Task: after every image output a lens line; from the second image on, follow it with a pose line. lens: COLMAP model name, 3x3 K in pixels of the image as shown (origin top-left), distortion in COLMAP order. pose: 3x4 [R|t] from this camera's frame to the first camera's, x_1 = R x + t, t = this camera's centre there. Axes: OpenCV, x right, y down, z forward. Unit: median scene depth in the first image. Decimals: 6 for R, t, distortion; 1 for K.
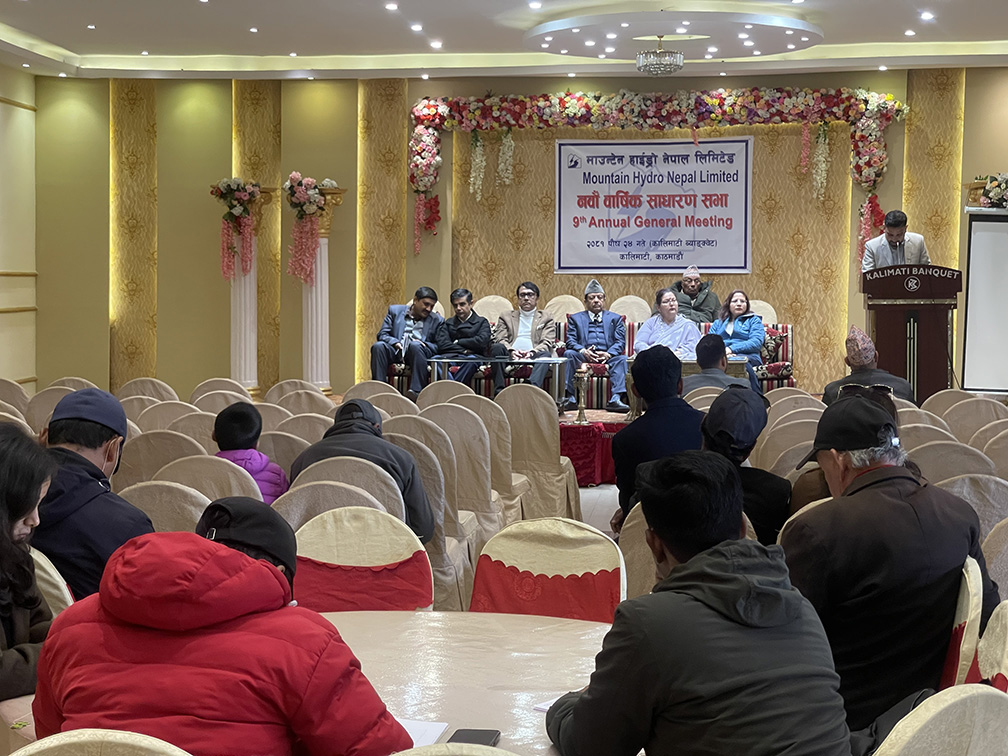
lens RADIAL K [[1857.8, 0, 481.7], [0, 1857.8, 361.2], [0, 0, 1]] dist [0.188773, 0.000000]
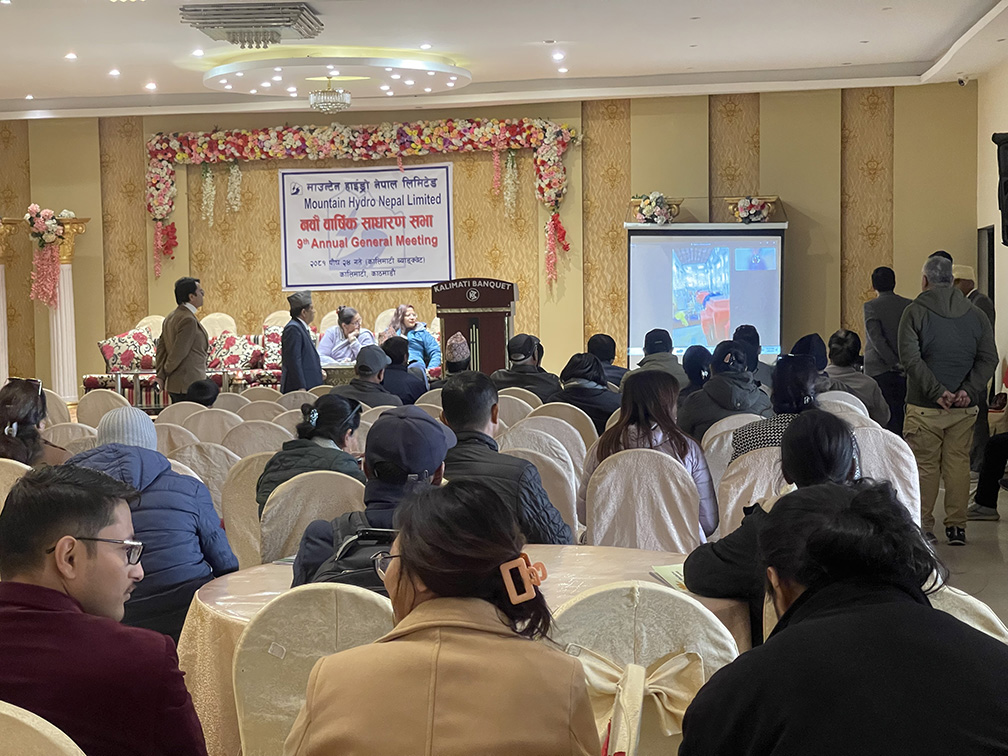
lens RADIAL K [[1857.8, 0, 498.9], [0, 1857.8, 353.3], [0, 0, 1]] dist [0.188773, 0.000000]
pose [[0.999415, -0.029256, 0.017715, 0.148840], [0.029473, 0.999492, -0.012121, 0.006573], [-0.017351, 0.012636, 0.999770, -0.100015]]
